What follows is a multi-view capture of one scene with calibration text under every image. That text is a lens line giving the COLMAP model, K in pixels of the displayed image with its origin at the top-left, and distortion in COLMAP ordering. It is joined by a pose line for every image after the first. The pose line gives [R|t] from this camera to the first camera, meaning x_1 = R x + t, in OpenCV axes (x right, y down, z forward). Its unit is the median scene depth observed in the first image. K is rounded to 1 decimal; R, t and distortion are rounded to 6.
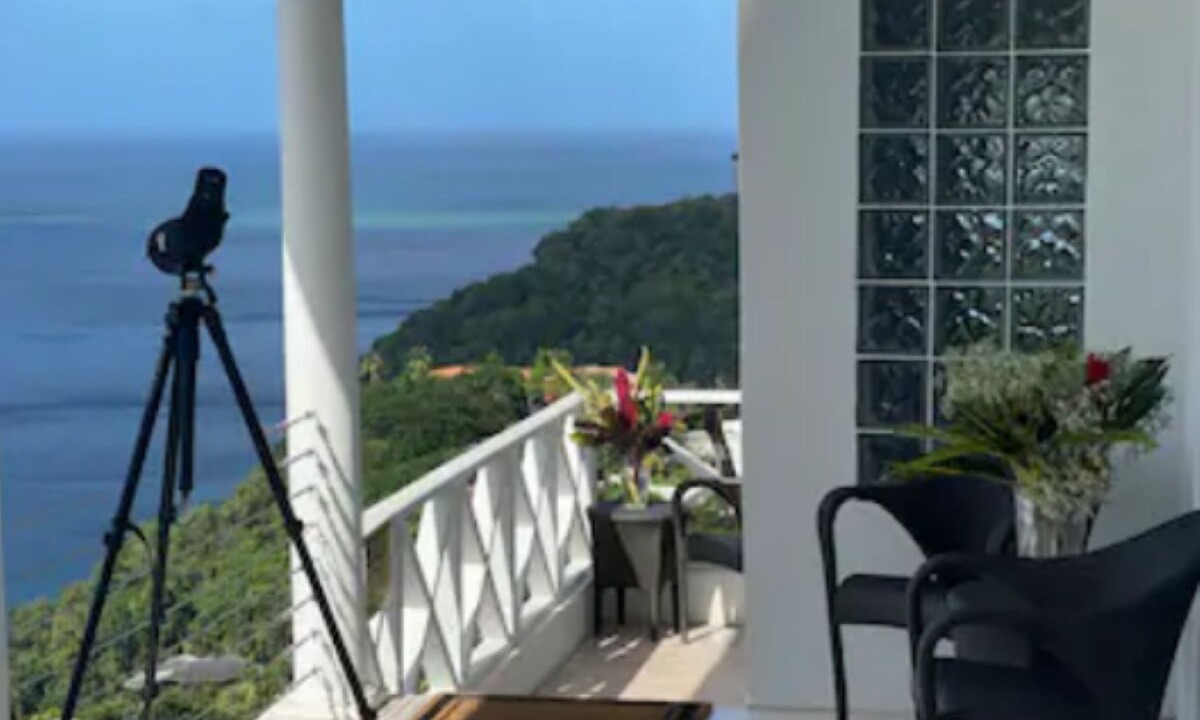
lens RADIAL K [[2429.2, 0, 600.0], [0, 2429.2, 298.3], [0, 0, 1]] dist [0.190017, -0.003278]
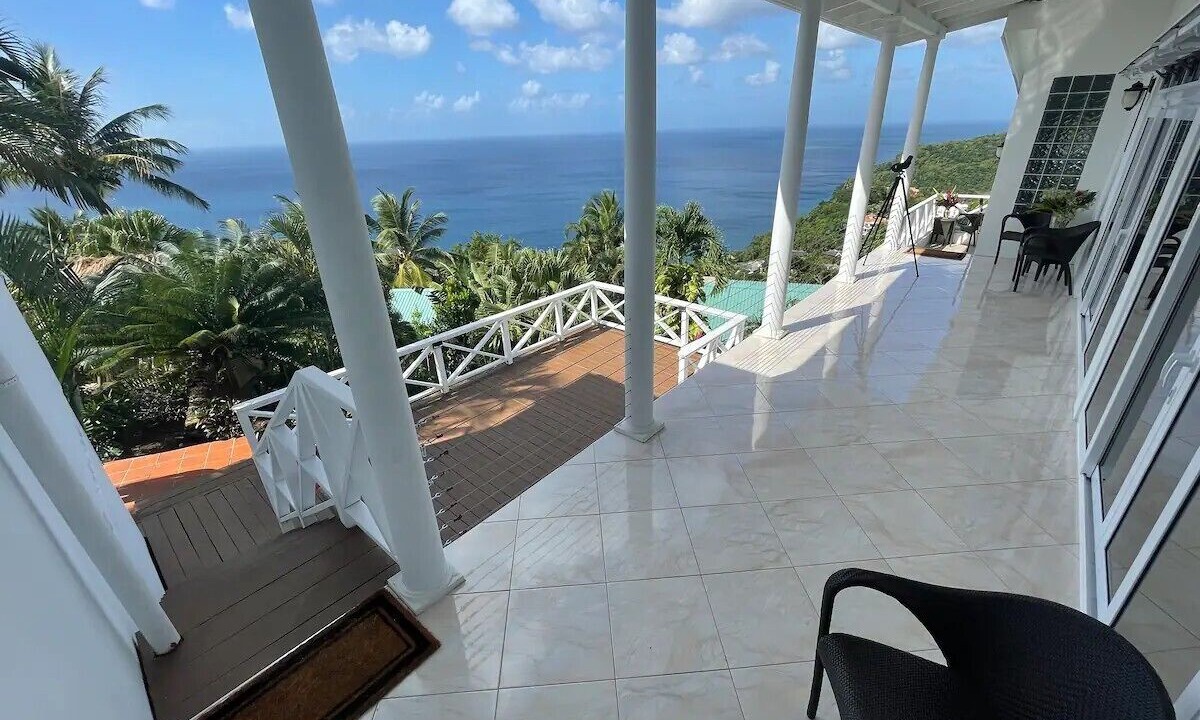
lens RADIAL K [[494.0, 0, 598.9], [0, 494.0, 353.2], [0, 0, 1]] dist [0.000940, 0.000168]
pose [[0.860171, 0.192250, -0.472383, -0.104398], [-0.013139, 0.934277, 0.356306, -0.014334], [0.509837, -0.300277, 0.806164, -0.439224]]
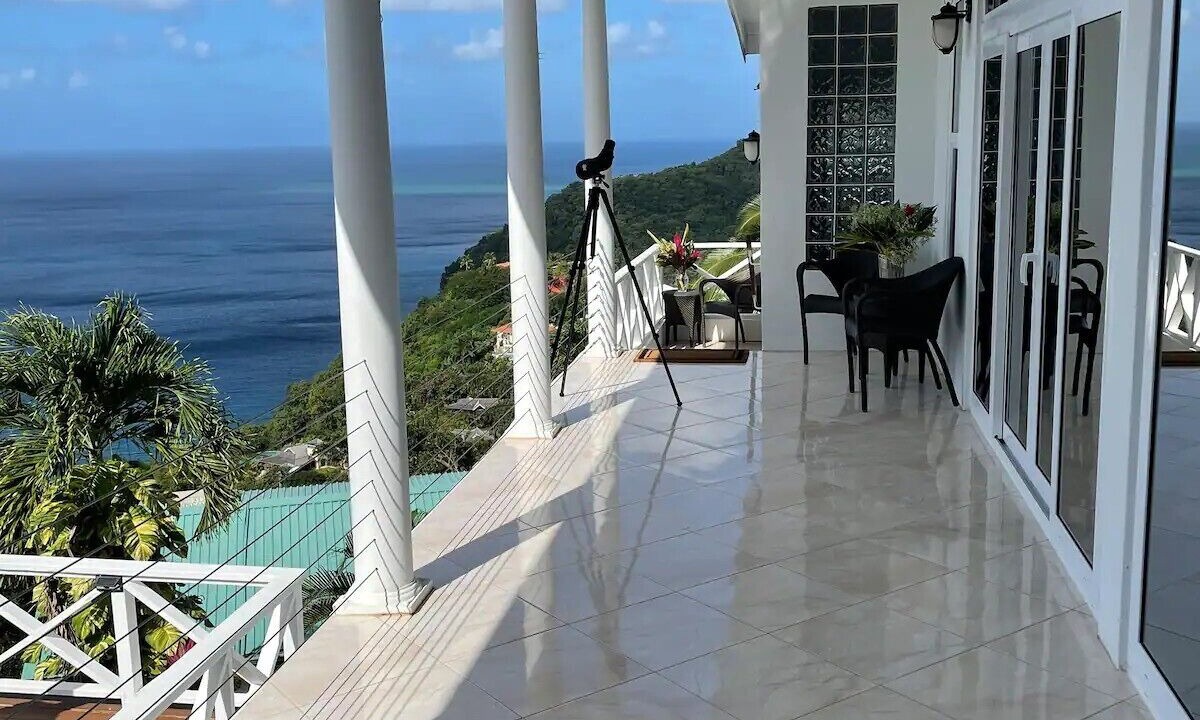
lens RADIAL K [[1218.9, 0, 597.0], [0, 1218.9, 322.8], [0, 0, 1]] dist [0.043320, -0.001951]
pose [[0.999722, -0.017716, 0.015536, -0.140113], [0.016448, 0.996797, 0.078260, 0.033635], [-0.016873, -0.077982, 0.996812, -0.307130]]
